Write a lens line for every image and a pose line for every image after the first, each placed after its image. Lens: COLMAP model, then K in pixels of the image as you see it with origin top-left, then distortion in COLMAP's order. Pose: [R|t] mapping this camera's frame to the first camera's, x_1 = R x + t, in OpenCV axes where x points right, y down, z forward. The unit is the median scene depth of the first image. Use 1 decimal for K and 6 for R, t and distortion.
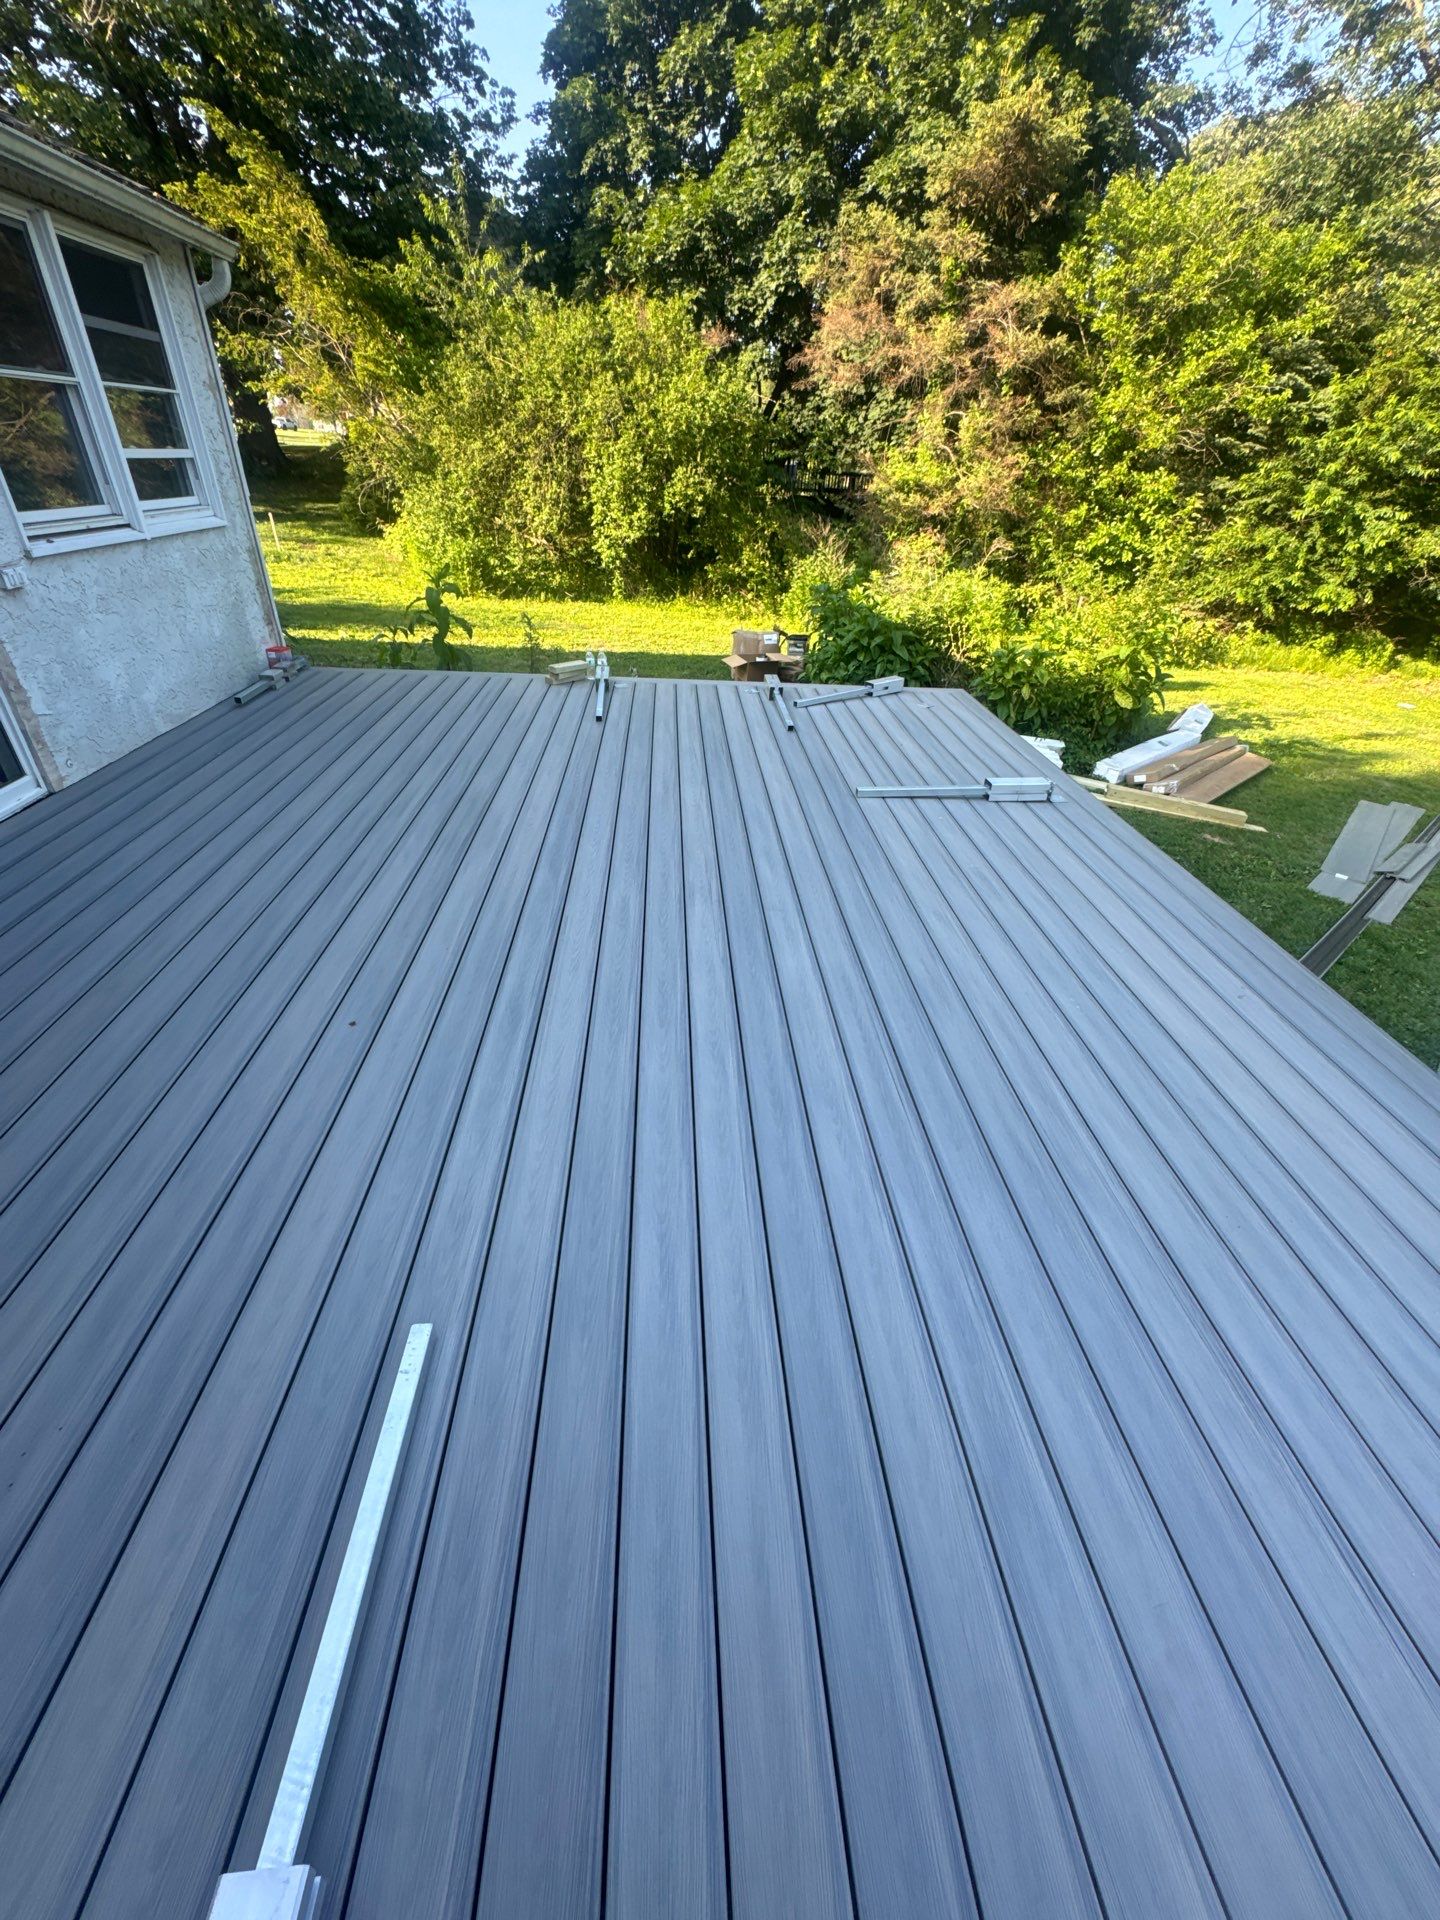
lens RADIAL K [[760.9, 0, 728.1], [0, 760.9, 957.4], [0, 0, 1]] dist [-0.000780, -0.000603]
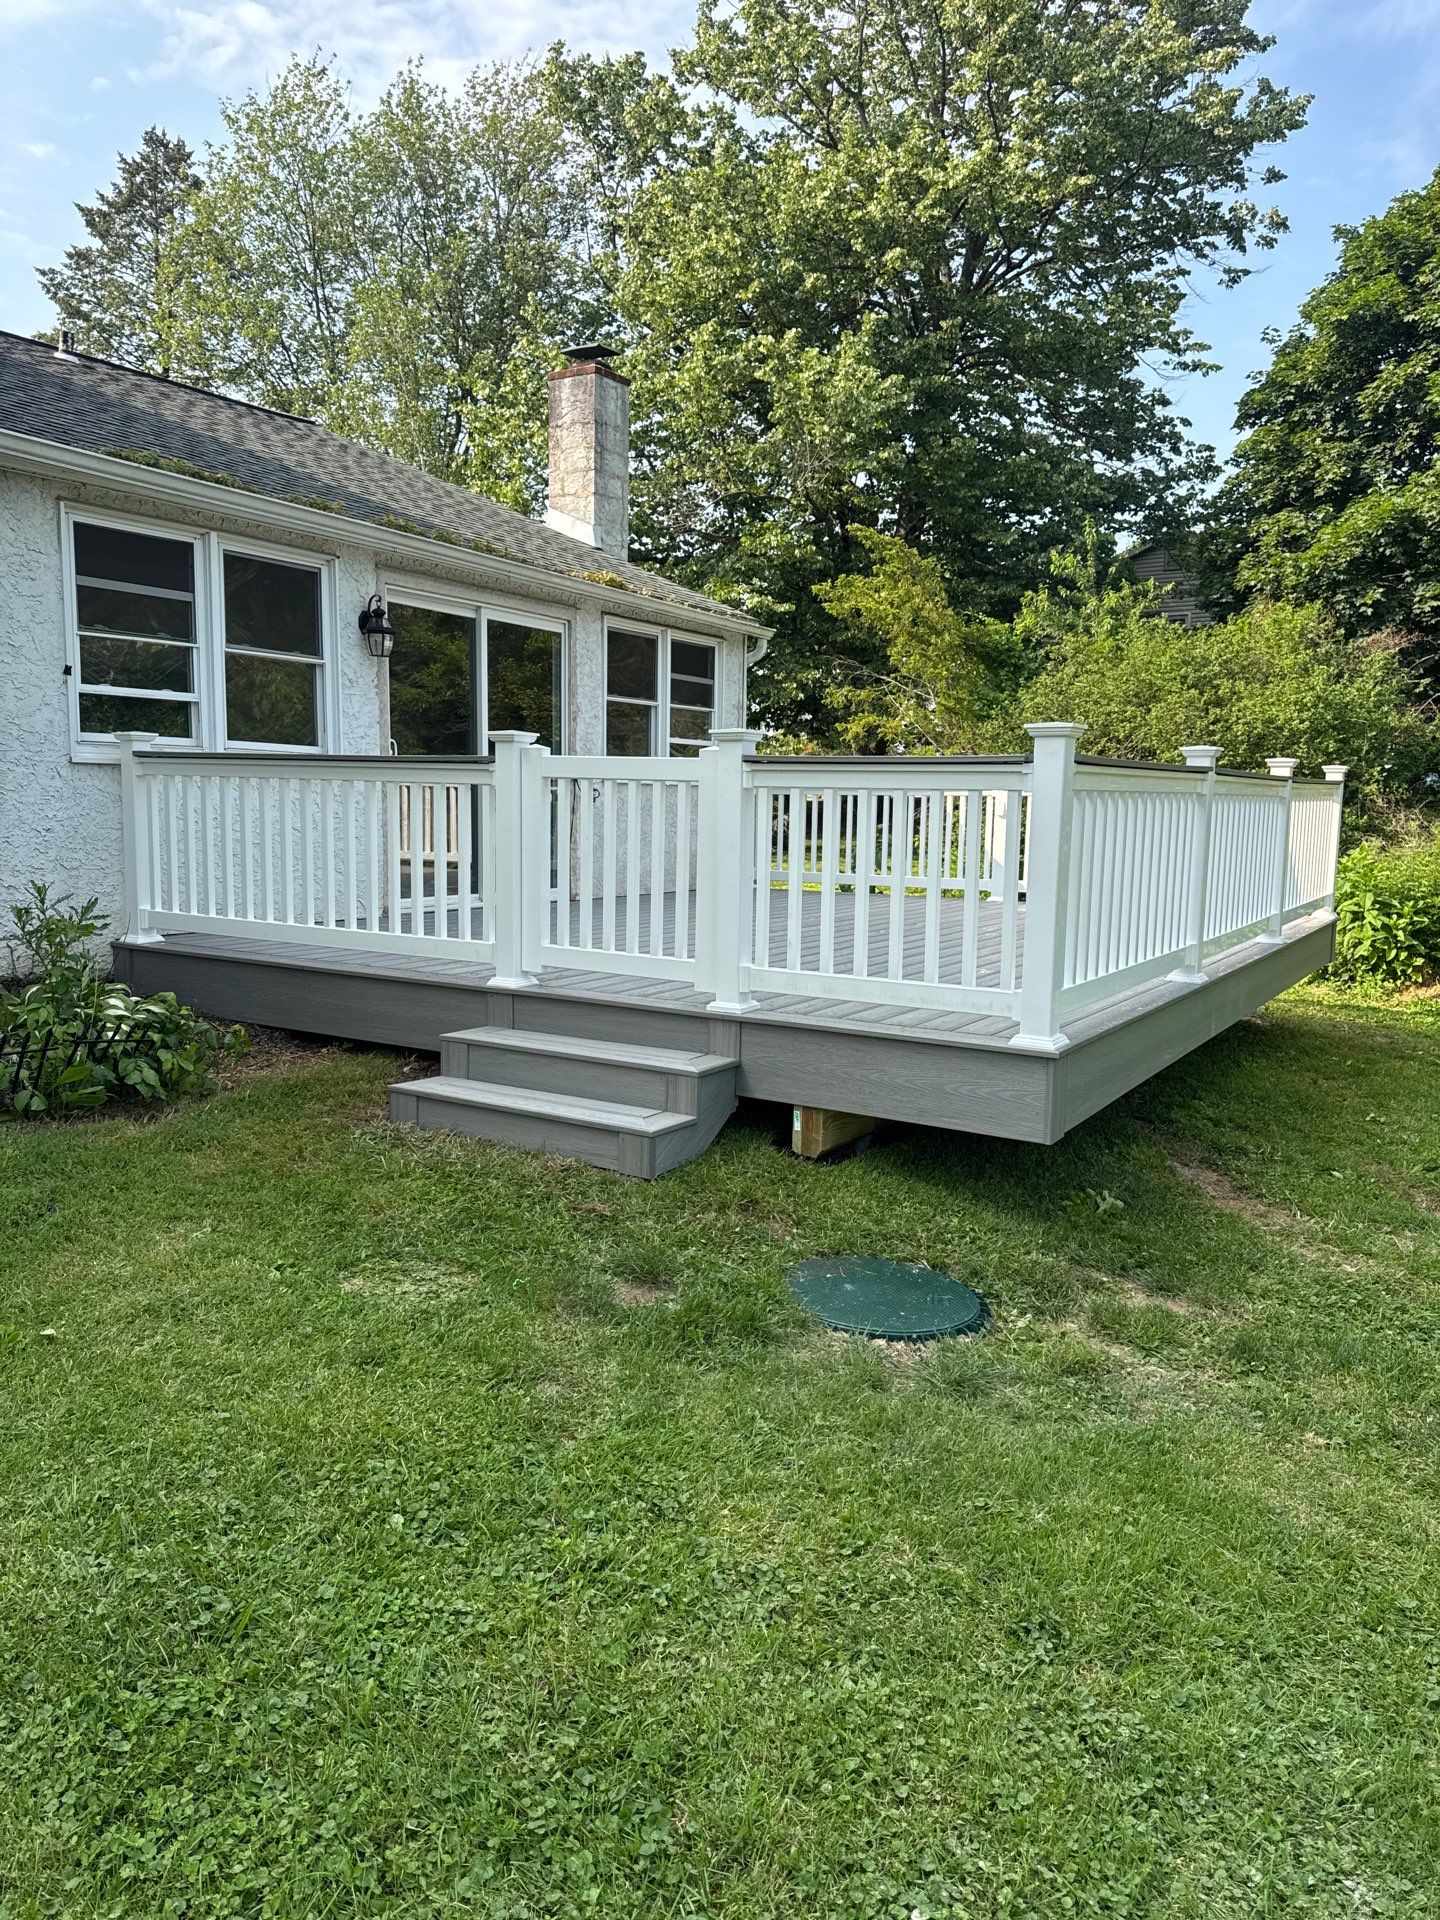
lens RADIAL K [[1345.3, 0, 724.8], [0, 1345.3, 961.2], [0, 0, 1]] dist [0.041251, -0.046657]
pose [[0.813912, 0.032955, -0.580053, 0.301209], [-0.297405, 0.881297, -0.367240, 0.236824], [0.499096, 0.471412, 0.727099, -0.248224]]
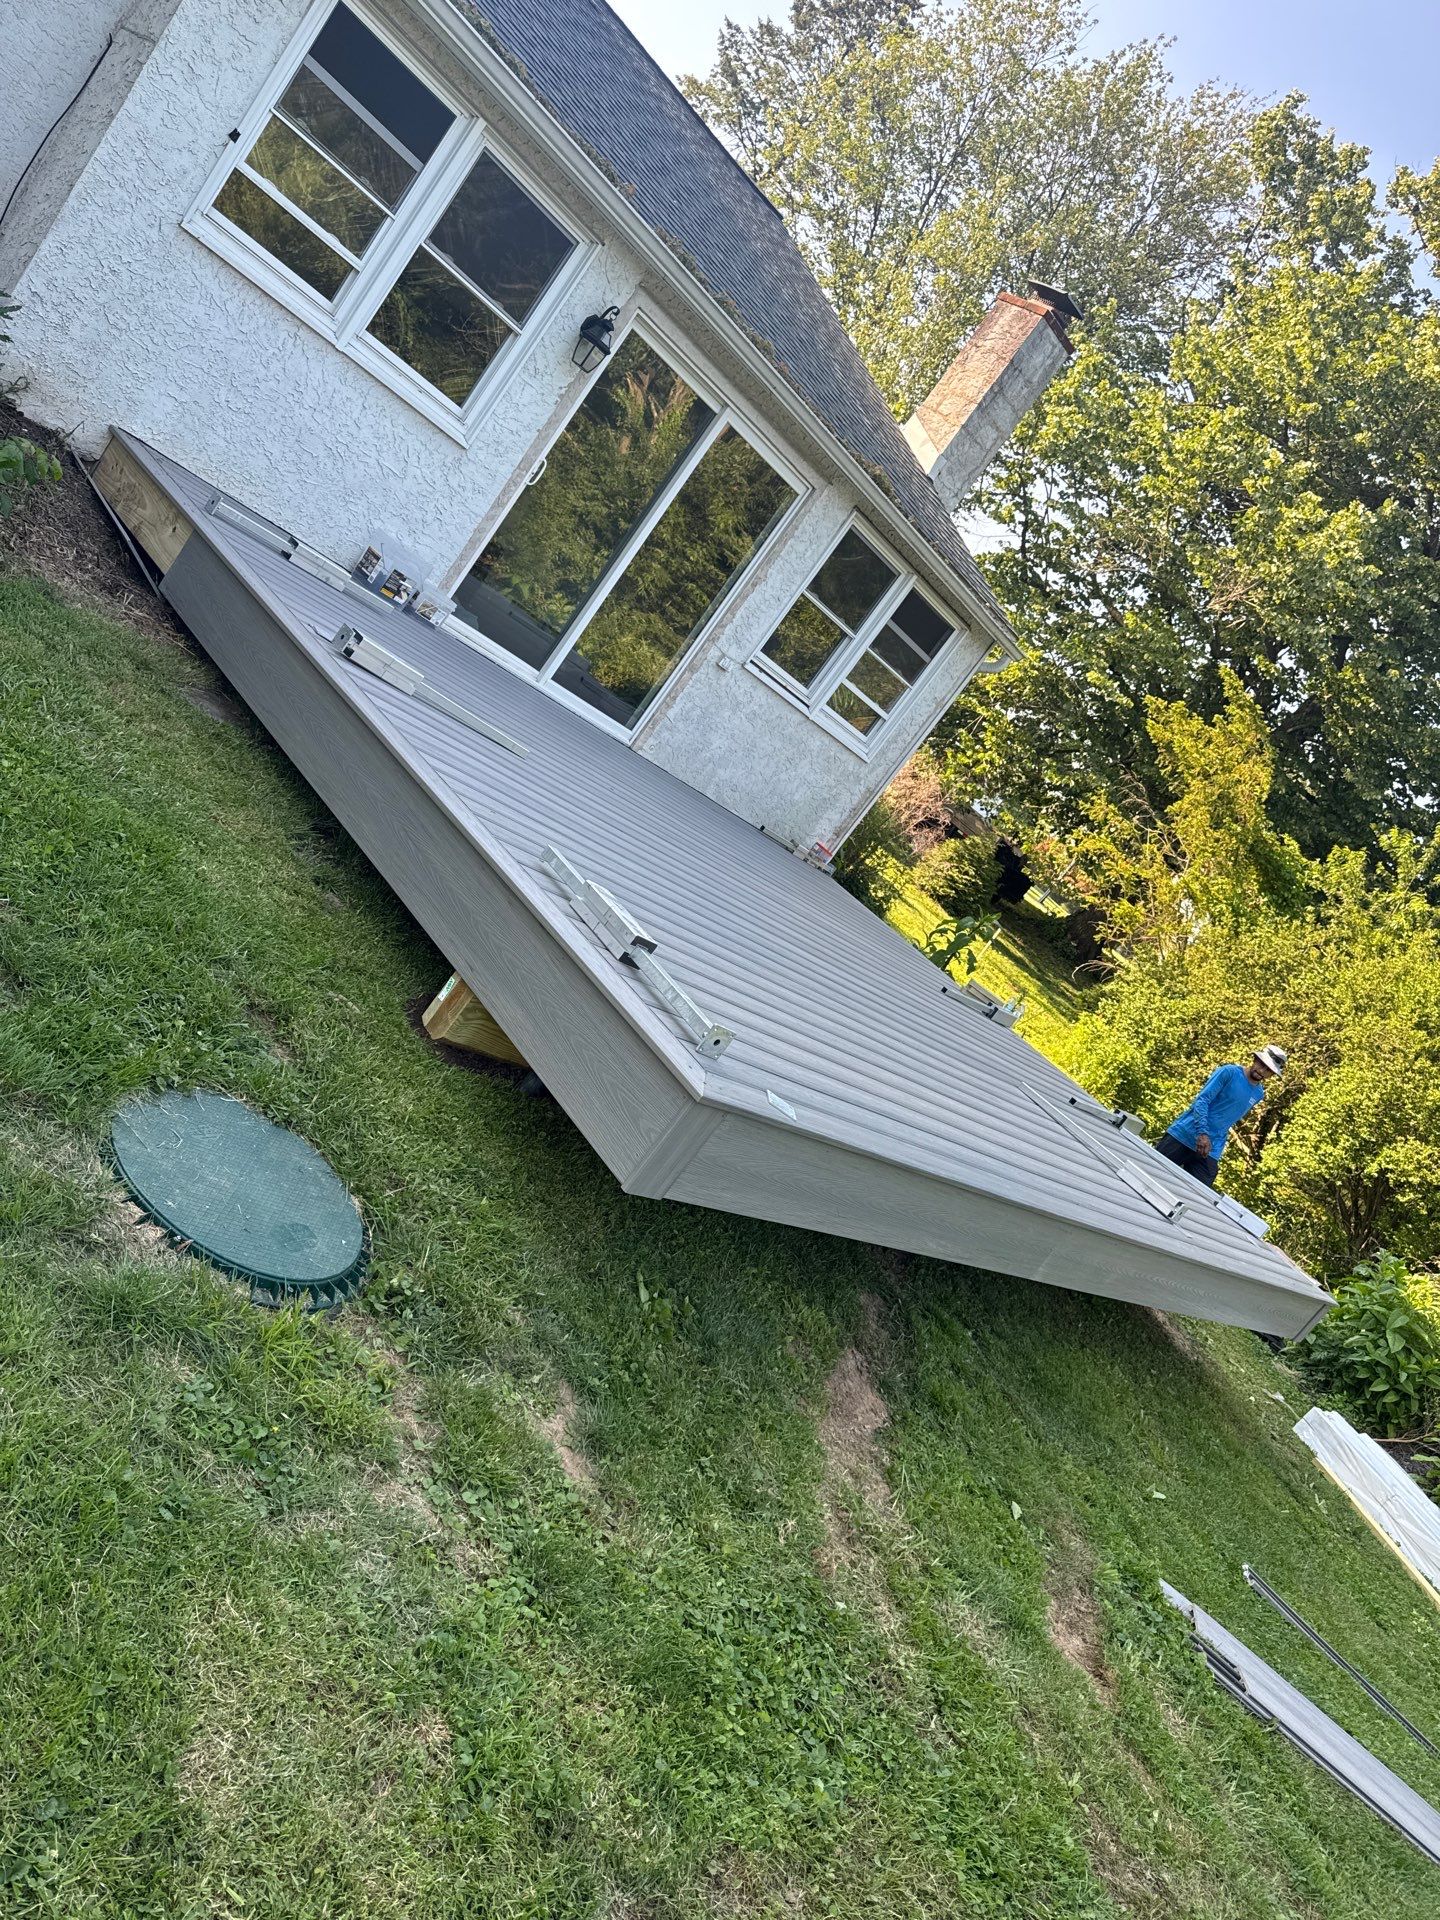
lens RADIAL K [[1345.3, 0, 713.2], [0, 1345.3, 948.1], [0, 0, 1]] dist [0.041251, -0.046657]
pose [[0.541231, 0.491513, -0.682264, 0.328454], [-0.814775, 0.507125, -0.281009, 0.159727], [0.207874, 0.707982, 0.674944, -0.130807]]
